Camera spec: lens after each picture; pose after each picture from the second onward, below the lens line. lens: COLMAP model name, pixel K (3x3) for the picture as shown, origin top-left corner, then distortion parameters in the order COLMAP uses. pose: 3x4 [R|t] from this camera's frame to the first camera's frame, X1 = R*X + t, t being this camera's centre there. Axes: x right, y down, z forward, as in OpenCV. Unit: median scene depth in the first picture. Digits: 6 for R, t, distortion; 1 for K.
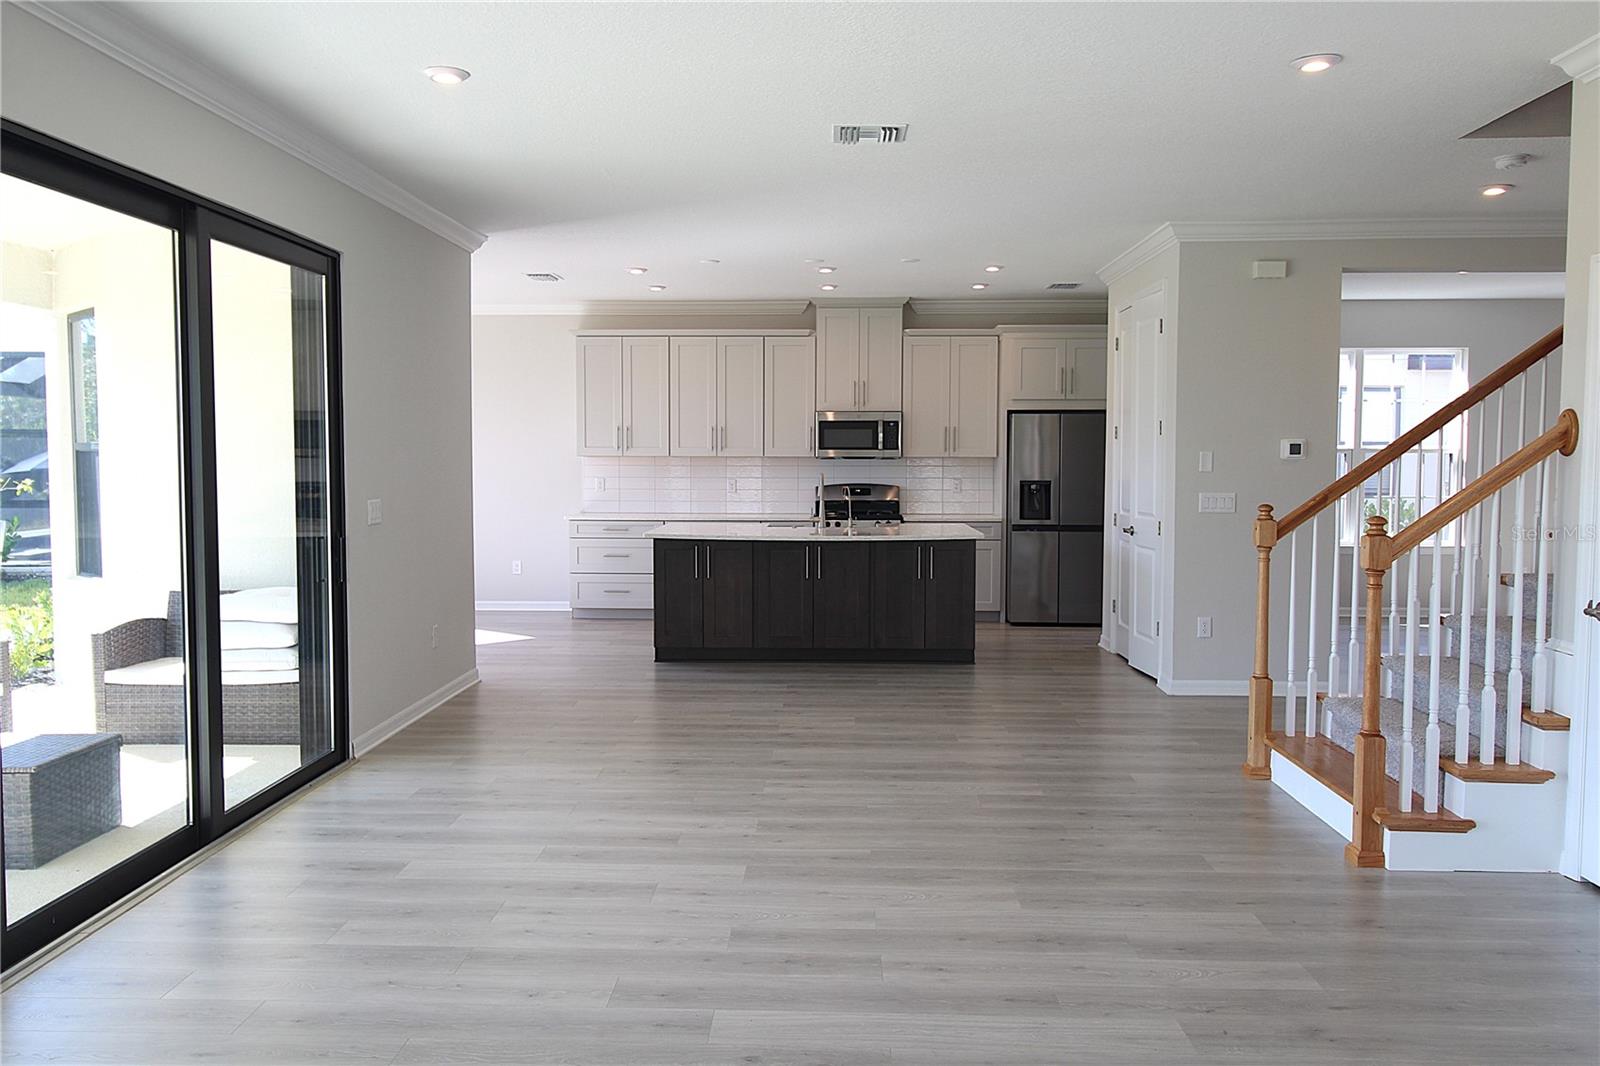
lens RADIAL K [[1206.2, 0, 794.9], [0, 1206.2, 532.2], [0, 0, 1]] dist [-0.002623, -0.000277]
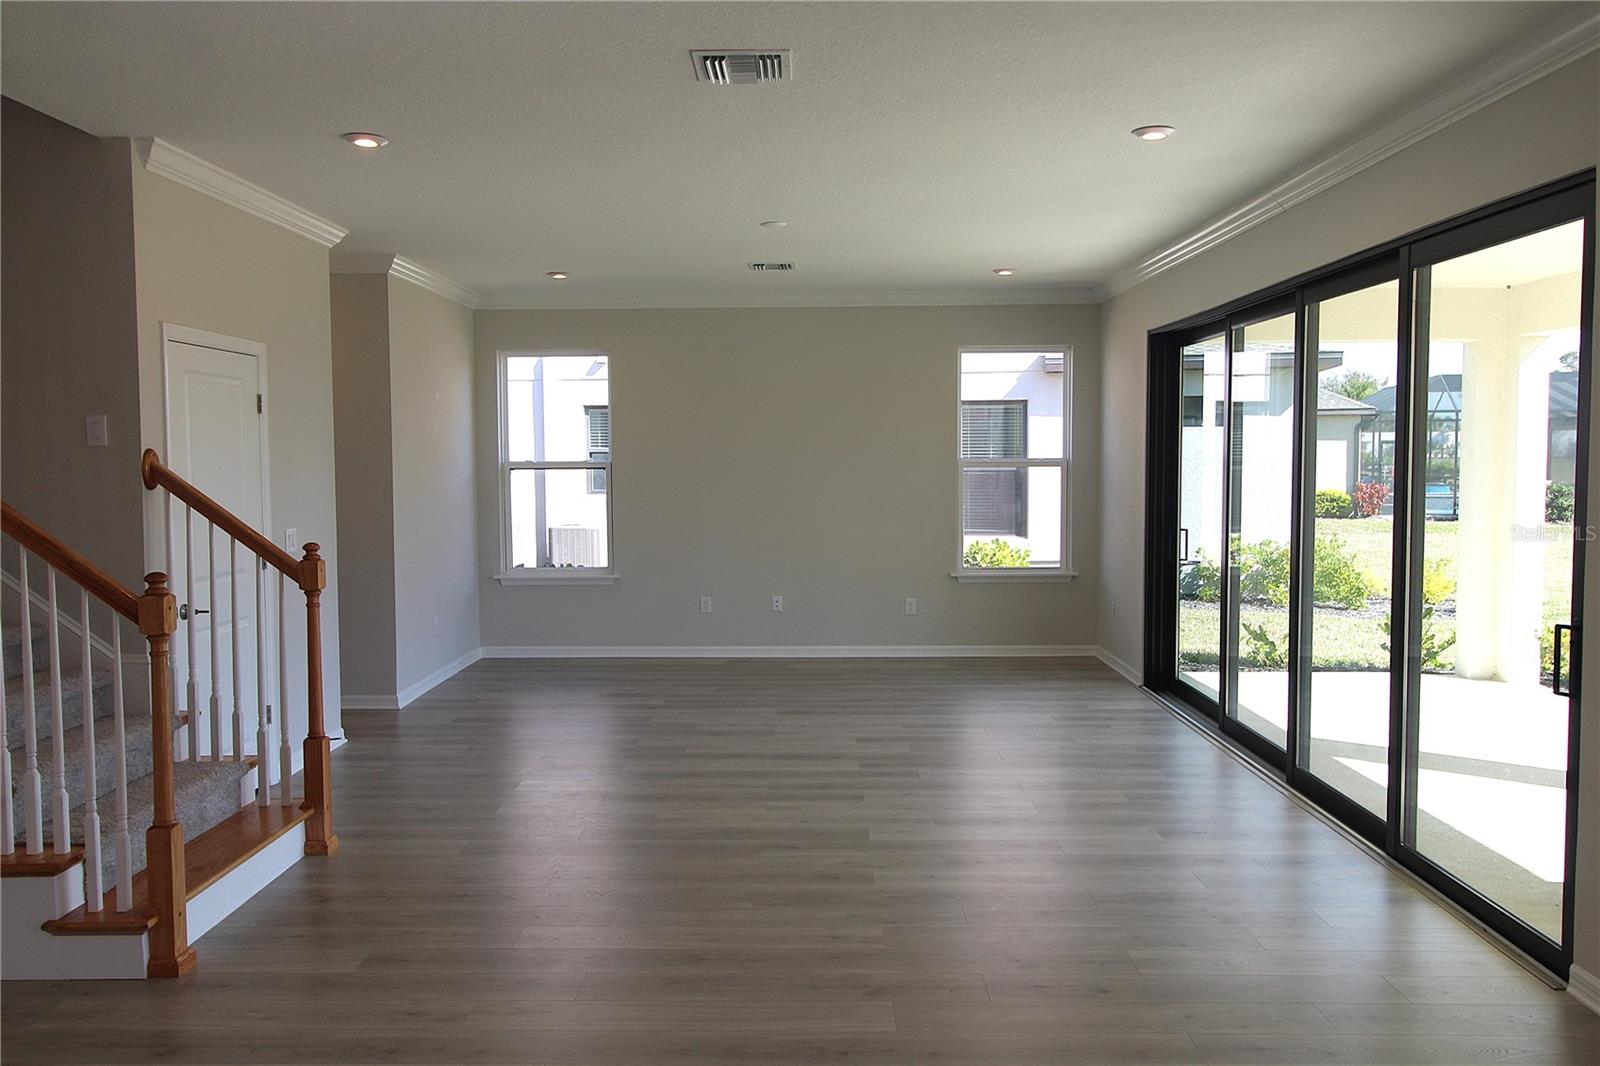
lens RADIAL K [[1276.7, 0, 799.7], [0, 1276.7, 530.9], [0, 0, 1]] dist [0.026299, -0.015147]
pose [[-0.999714, 0.005262, -0.023324, 0.053450], [0.002261, 0.991915, 0.126885, -0.170999], [0.023803, 0.126796, -0.991643, 2.138763]]
